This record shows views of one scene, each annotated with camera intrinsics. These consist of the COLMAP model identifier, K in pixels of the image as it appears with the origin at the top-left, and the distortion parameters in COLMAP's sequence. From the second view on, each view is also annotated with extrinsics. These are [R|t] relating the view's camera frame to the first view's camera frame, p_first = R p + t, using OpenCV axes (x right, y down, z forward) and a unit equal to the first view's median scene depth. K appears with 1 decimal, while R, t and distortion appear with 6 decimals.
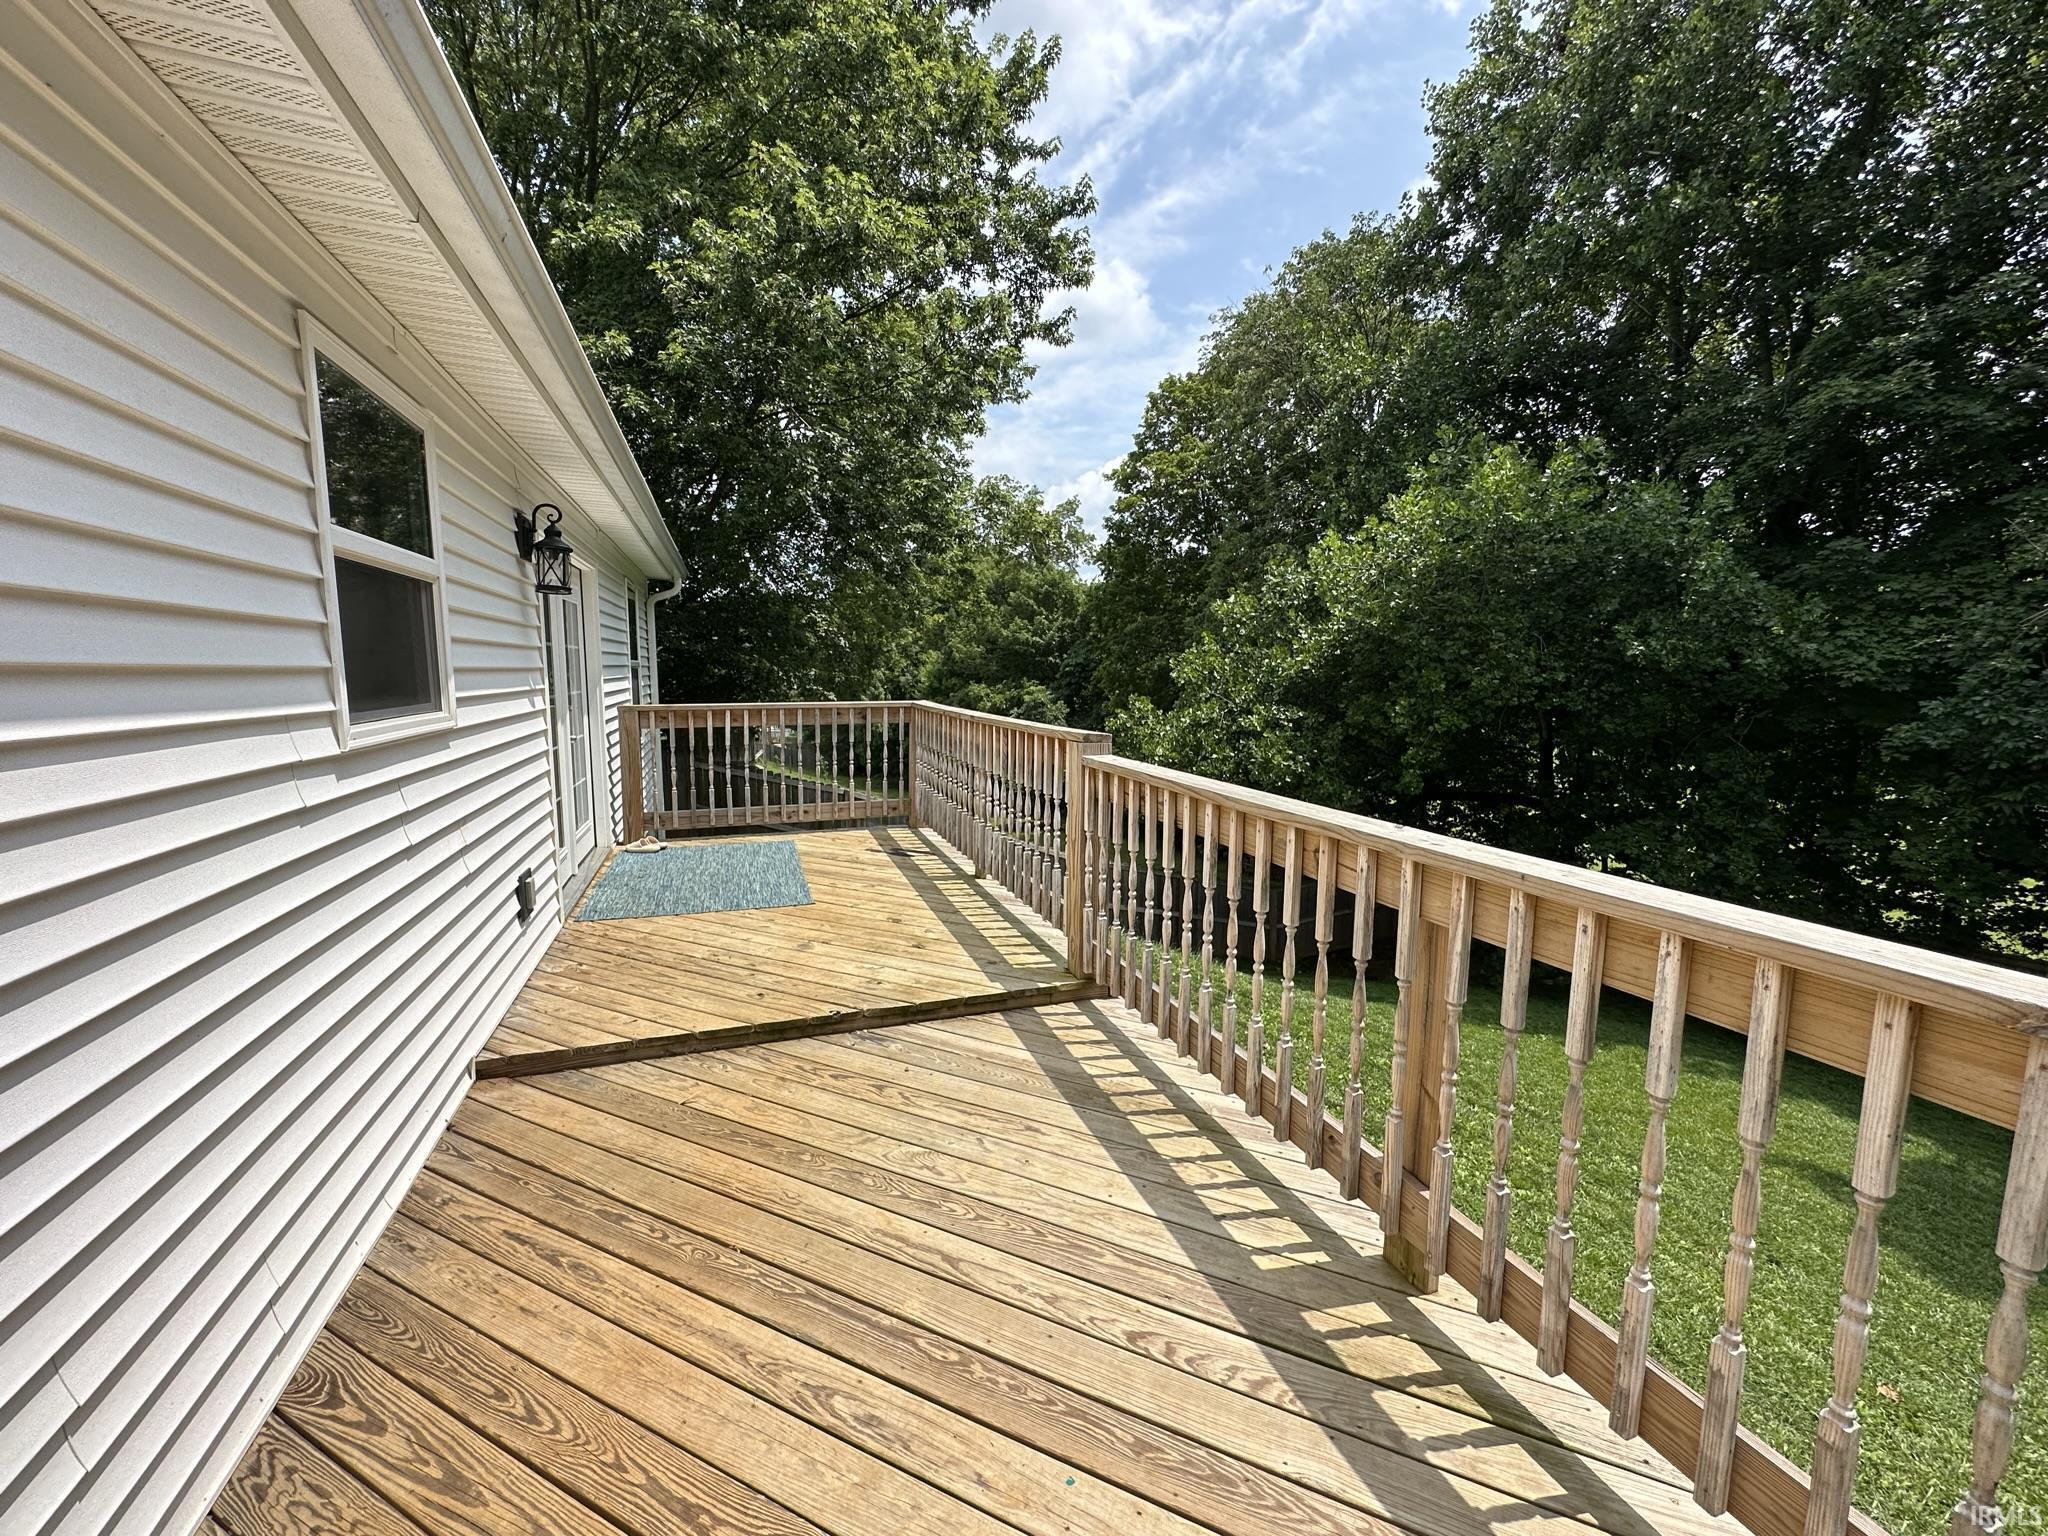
lens RADIAL K [[813.0, 0, 1024.0], [0, 813.0, 768.0], [0, 0, 1]] dist [-0.002246, 0.000047]
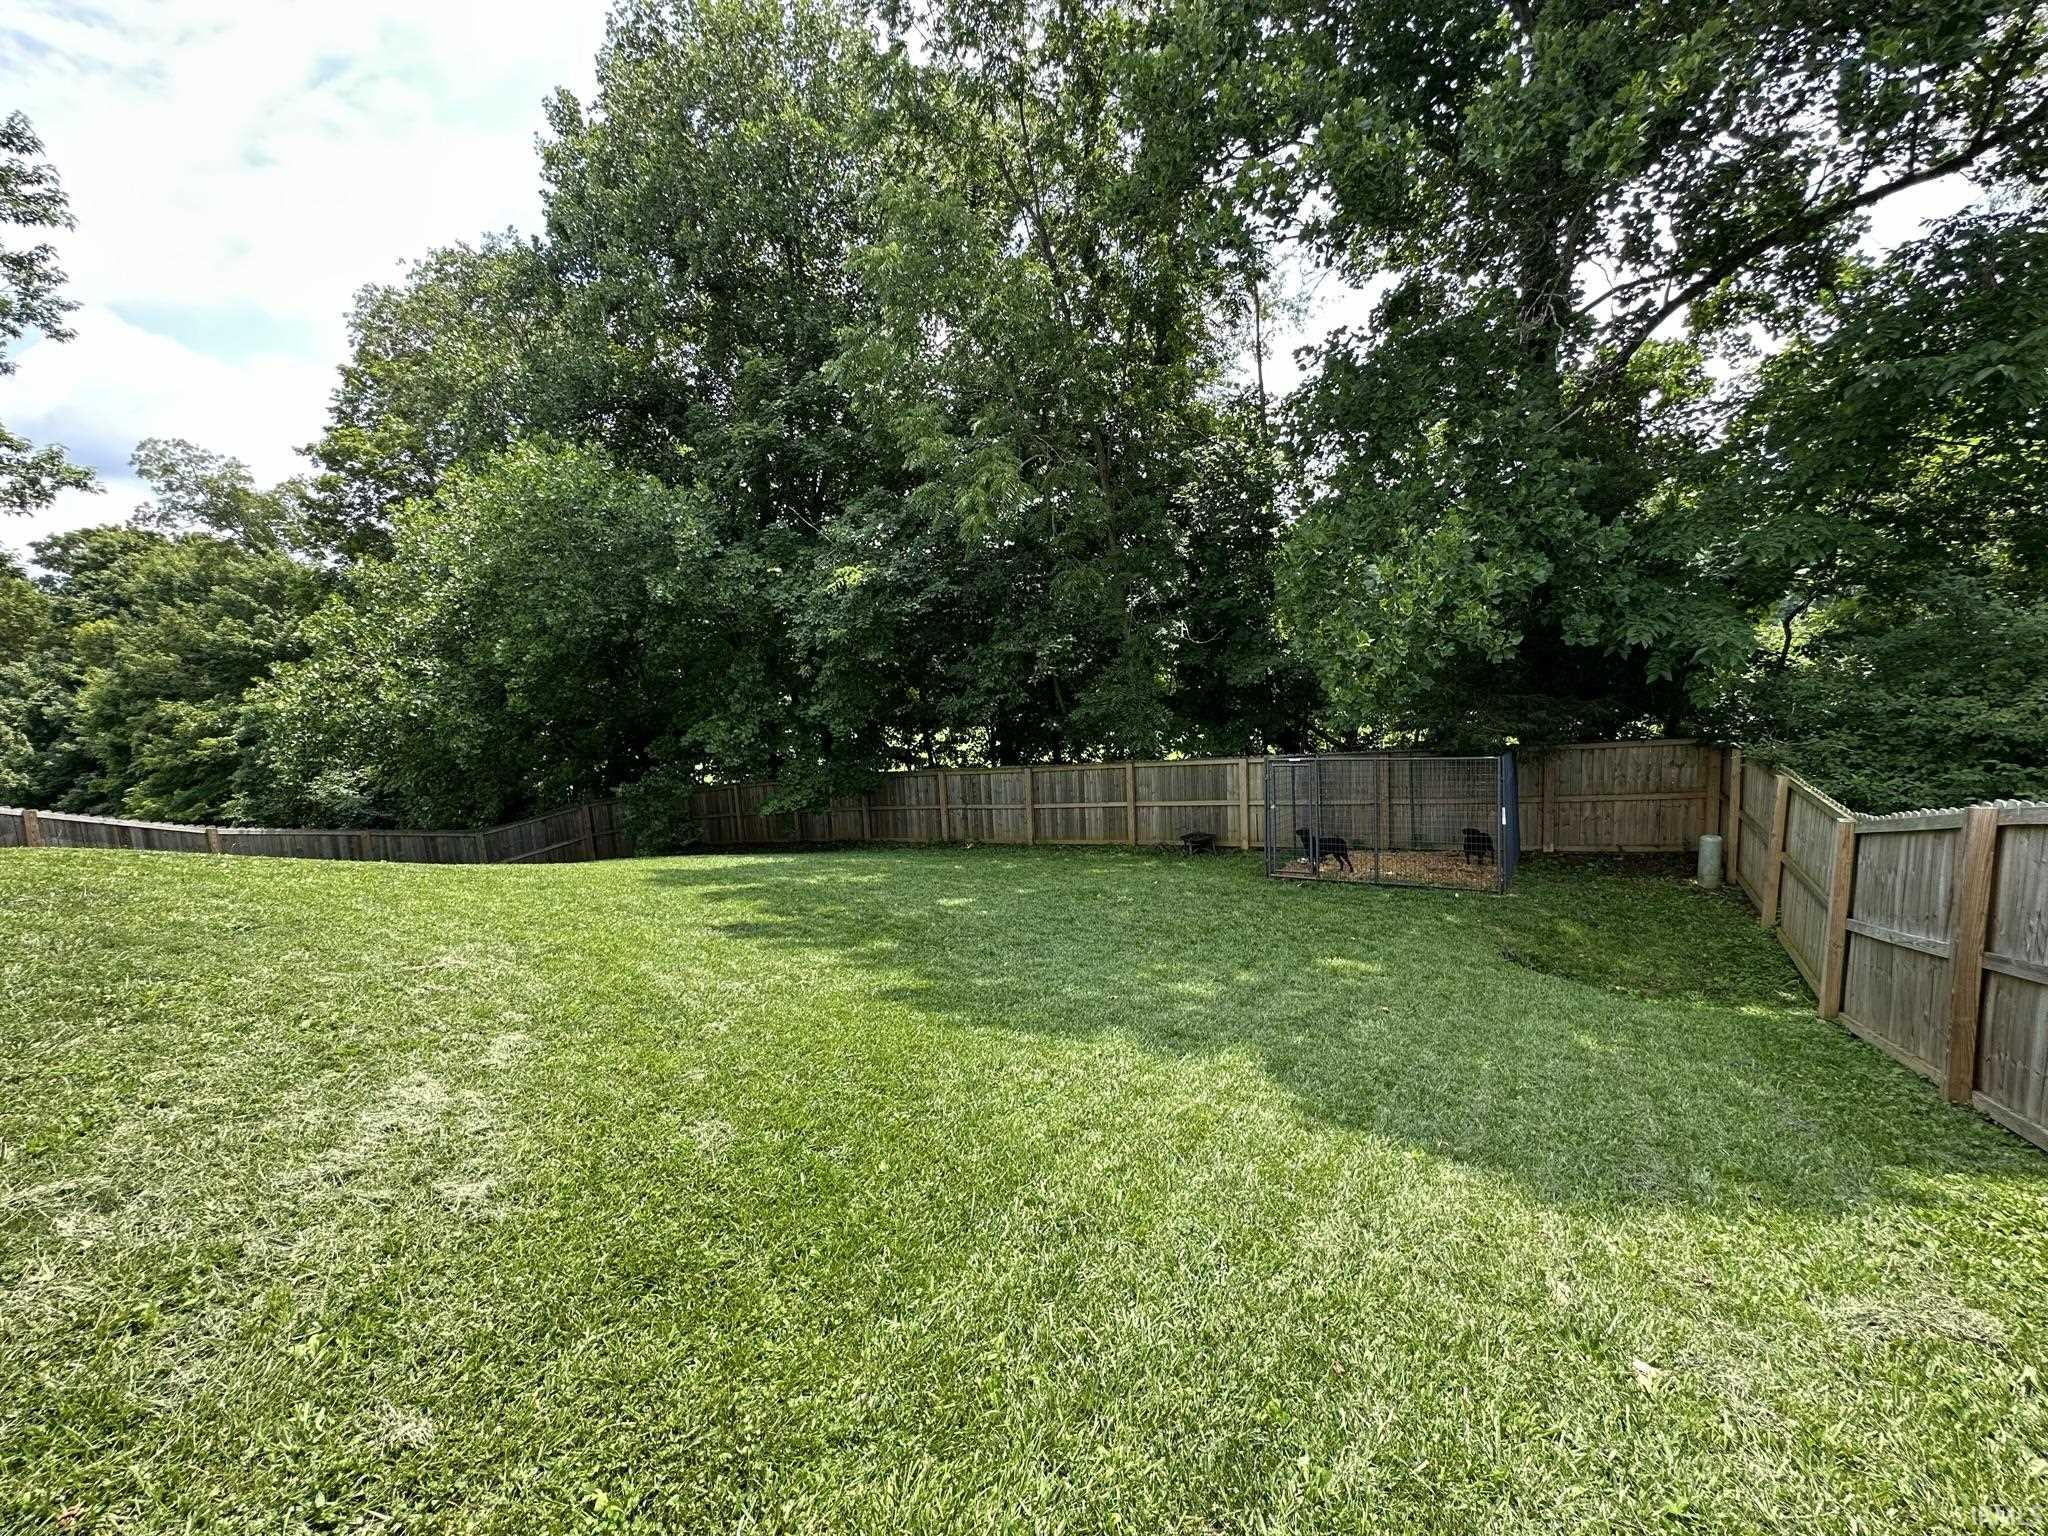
lens RADIAL K [[813.0, 0, 1024.0], [0, 813.0, 768.0], [0, 0, 1]] dist [-0.002246, 0.000047]
pose [[0.771414, -0.125180, 0.623899, 0.273351], [0.137127, 0.990126, 0.029111, 0.168882], [-0.621383, 0.063096, 0.780962, -0.405849]]
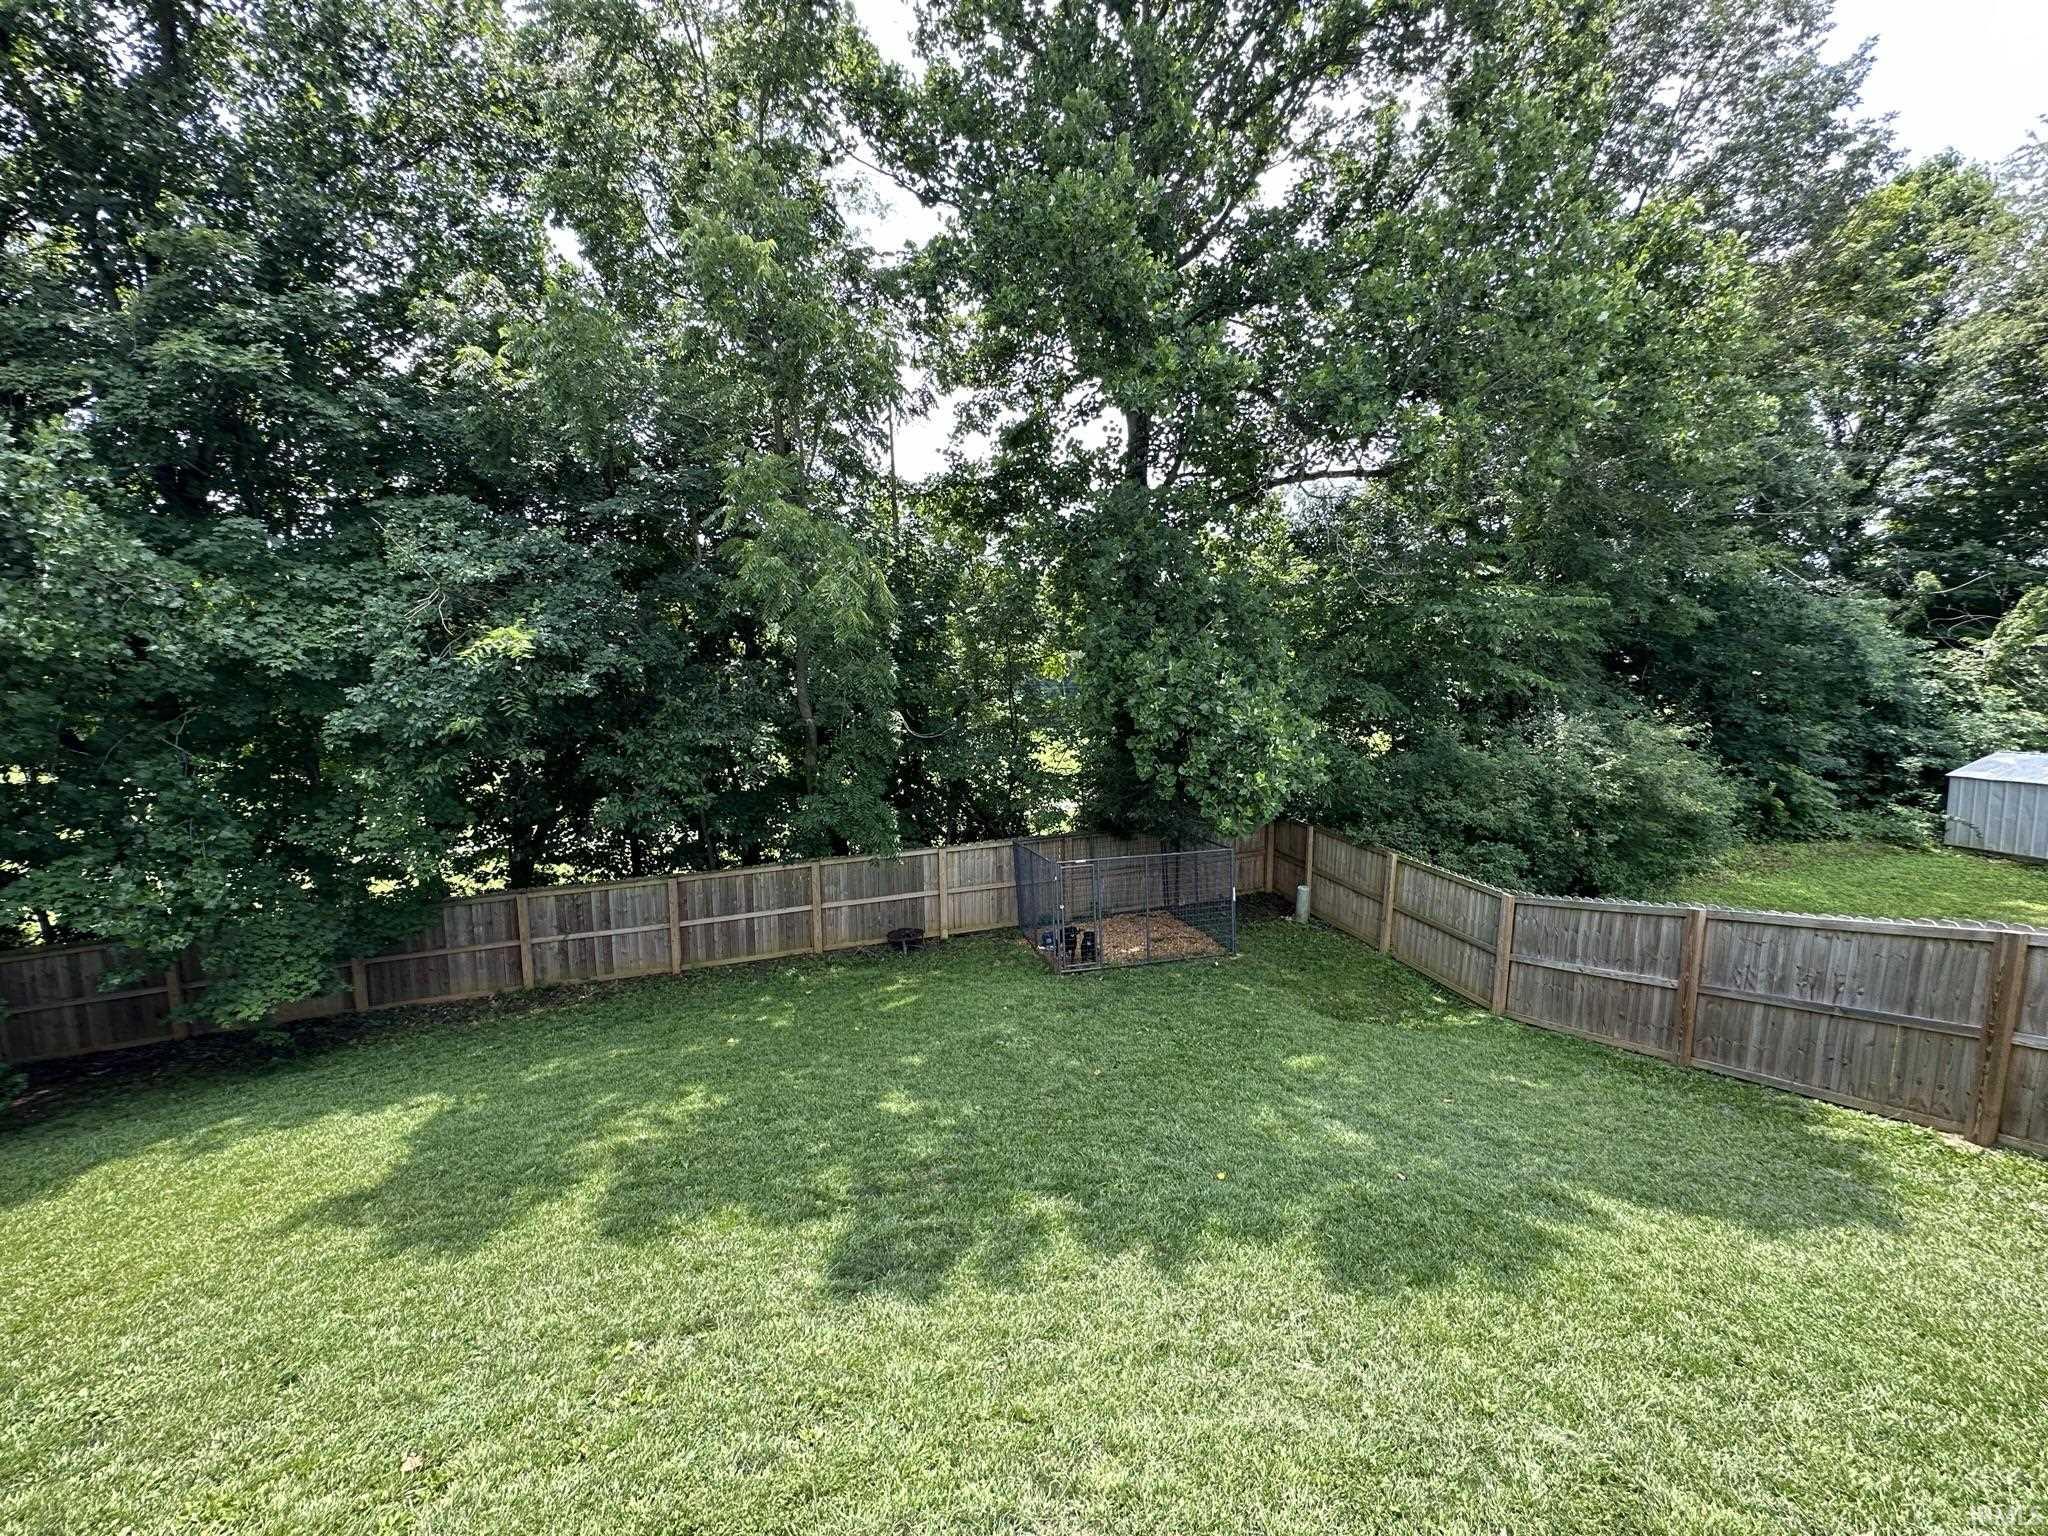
lens RADIAL K [[813.0, 0, 1024.0], [0, 813.0, 768.0], [0, 0, 1]] dist [-0.002246, 0.000047]
pose [[0.071669, -0.131322, 0.988746, 0.121426], [0.121262, 0.985089, 0.122046, -0.003836], [-0.990030, 0.111151, 0.086525, 0.062132]]
